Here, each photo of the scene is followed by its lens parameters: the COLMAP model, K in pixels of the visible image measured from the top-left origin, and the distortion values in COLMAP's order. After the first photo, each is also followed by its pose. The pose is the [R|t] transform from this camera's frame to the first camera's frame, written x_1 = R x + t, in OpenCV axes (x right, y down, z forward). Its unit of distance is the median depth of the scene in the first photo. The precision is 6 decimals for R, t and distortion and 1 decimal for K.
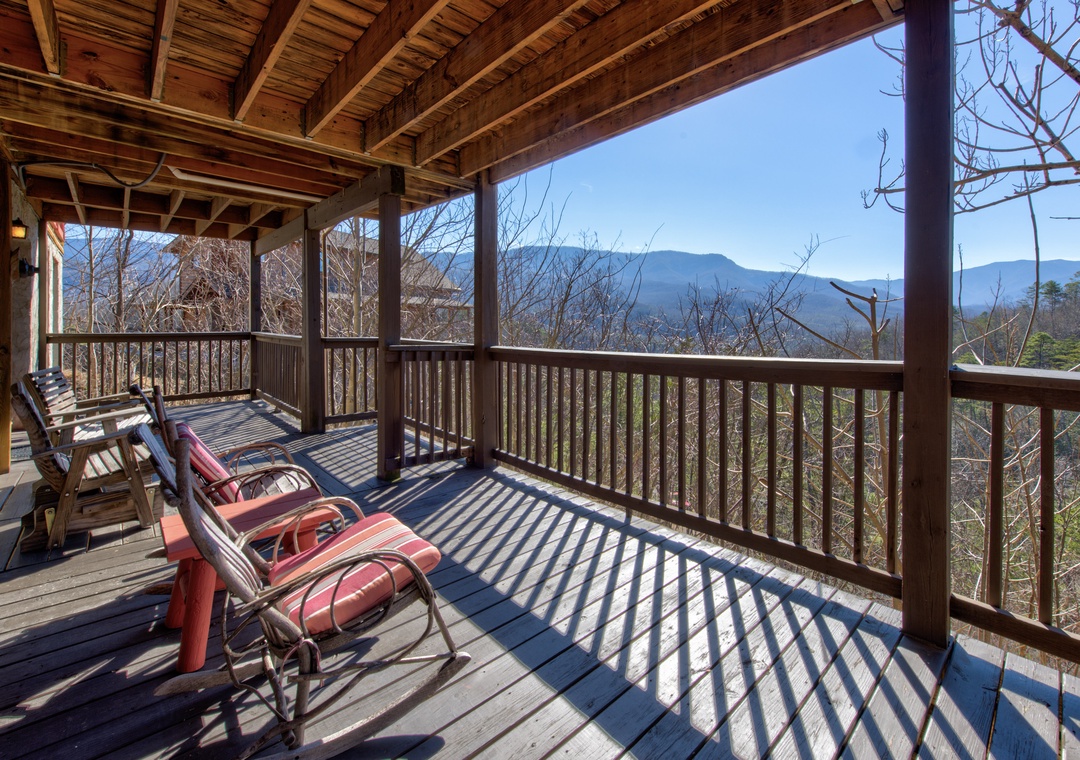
lens RADIAL K [[491.8, 0, 542.4], [0, 491.8, 340.4], [0, 0, 1]] dist [0.003442, -0.000645]
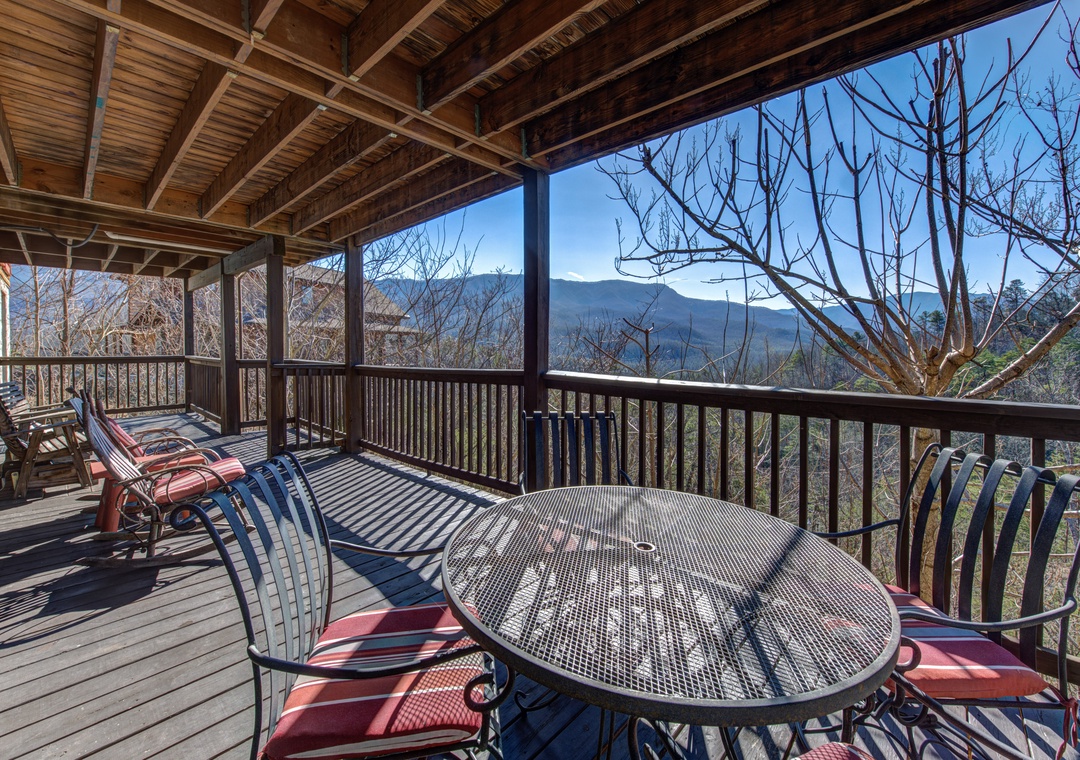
lens RADIAL K [[455.8, 0, 534.5], [0, 455.8, 370.0], [0, 0, 1]] dist [-0.002190, 0.000636]
pose [[0.995959, -0.005008, 0.089667, 0.306559], [0.003717, 0.999887, 0.014563, 0.010151], [-0.089730, -0.014170, 0.995865, -0.349194]]
